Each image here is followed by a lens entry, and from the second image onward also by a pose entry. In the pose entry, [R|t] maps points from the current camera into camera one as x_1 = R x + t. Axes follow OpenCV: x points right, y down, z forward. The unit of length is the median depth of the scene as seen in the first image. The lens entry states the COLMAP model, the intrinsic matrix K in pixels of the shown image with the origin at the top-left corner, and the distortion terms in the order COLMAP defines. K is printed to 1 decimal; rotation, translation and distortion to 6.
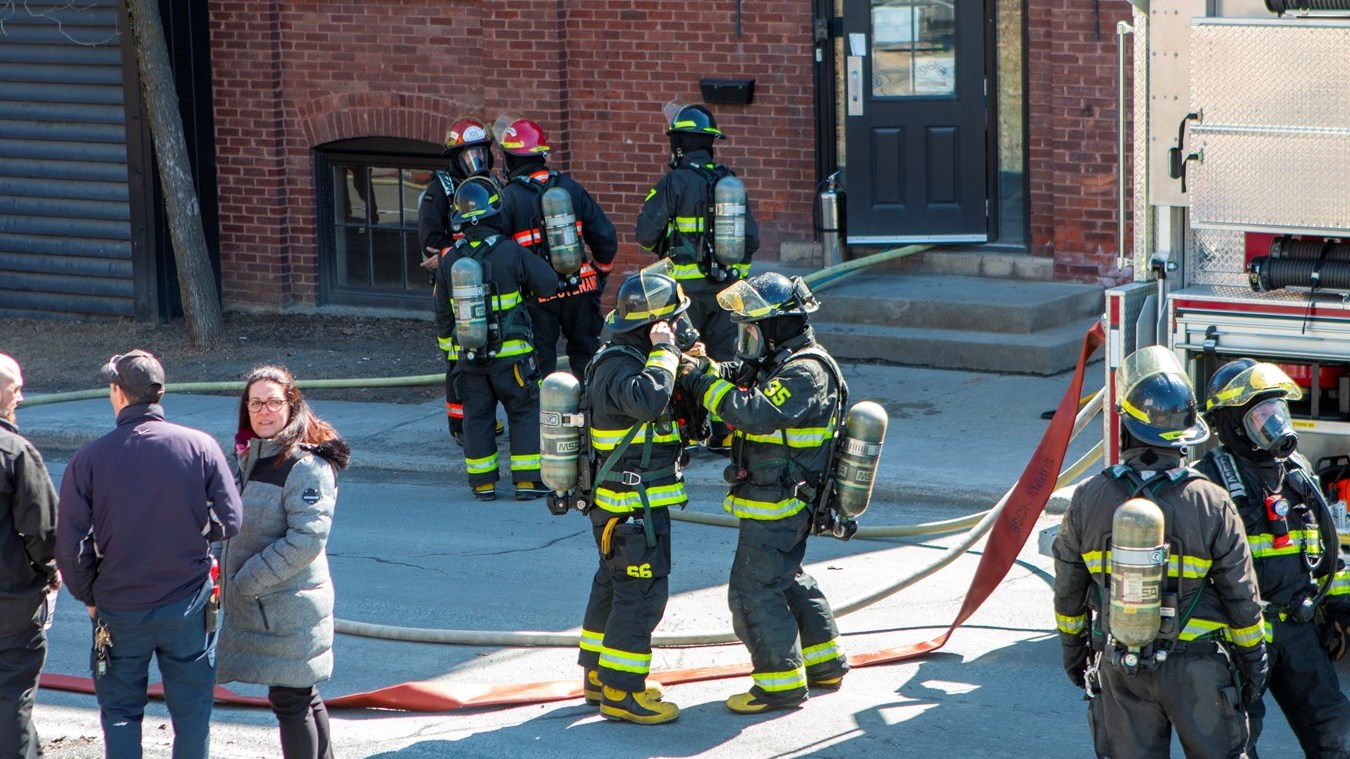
lens RADIAL K [[4060.2, 0, 680.4], [0, 4060.2, 328.7], [0, 0, 1]] dist [0.174111, 0.246707]
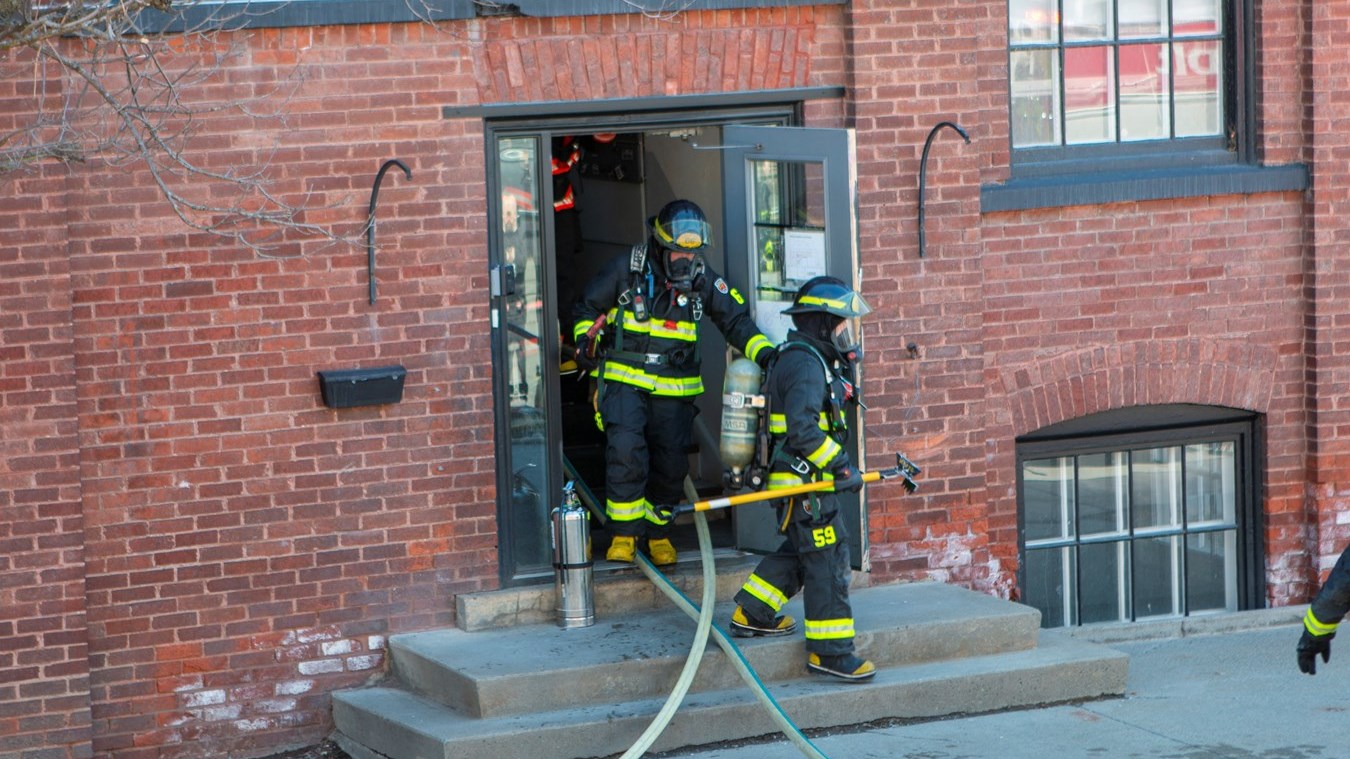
lens RADIAL K [[4060.2, 0, 680.4], [0, 4060.2, 328.7], [0, 0, 1]] dist [0.174111, 0.246707]
pose [[0.539761, -0.079942, 0.838014, -0.519728], [0.144177, 0.989551, 0.001534, -0.061343], [-0.829380, 0.119995, 0.545646, 0.590297]]
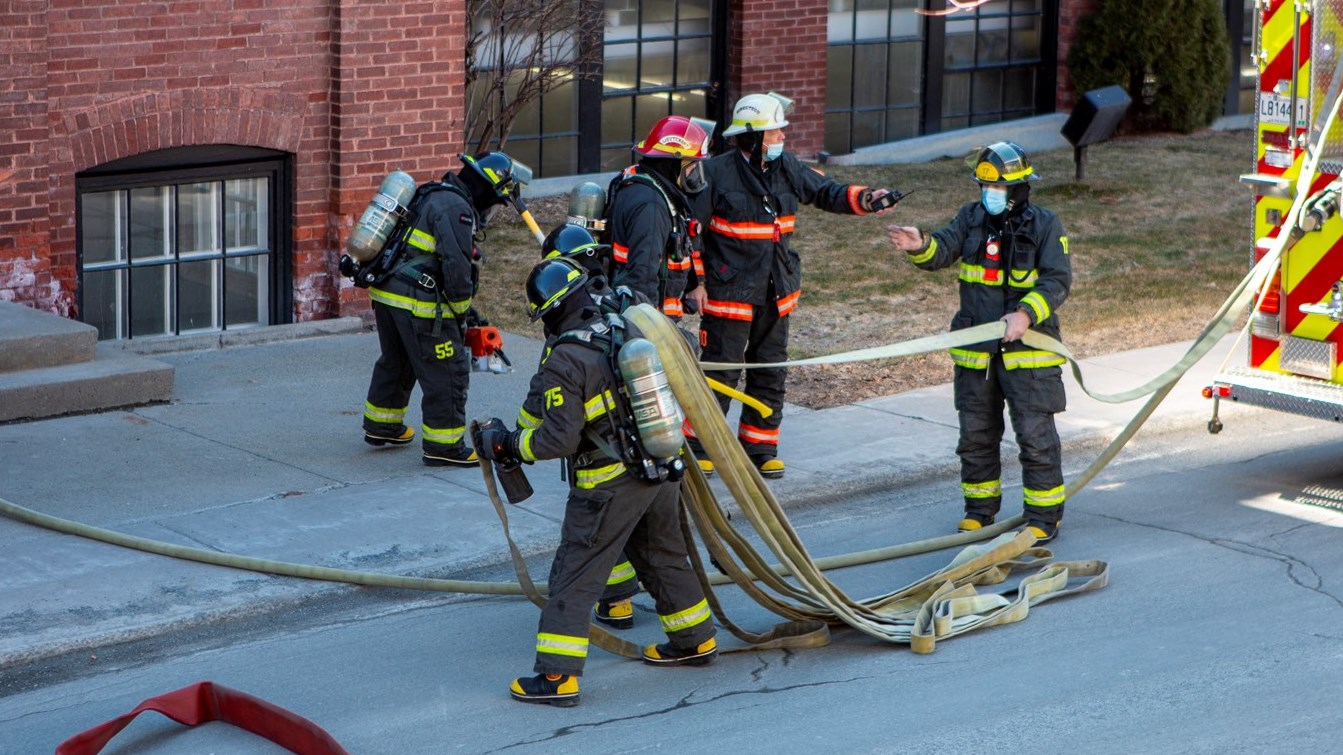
lens RADIAL K [[4039.2, 0, 676.9], [0, 4039.2, 327.0], [0, 0, 1]] dist [0.174111, 0.246707]
pose [[0.330650, -0.145269, 0.932506, -0.607316], [0.116493, 0.986808, 0.112422, -0.079485], [-0.936536, 0.071458, 0.343211, 0.547274]]
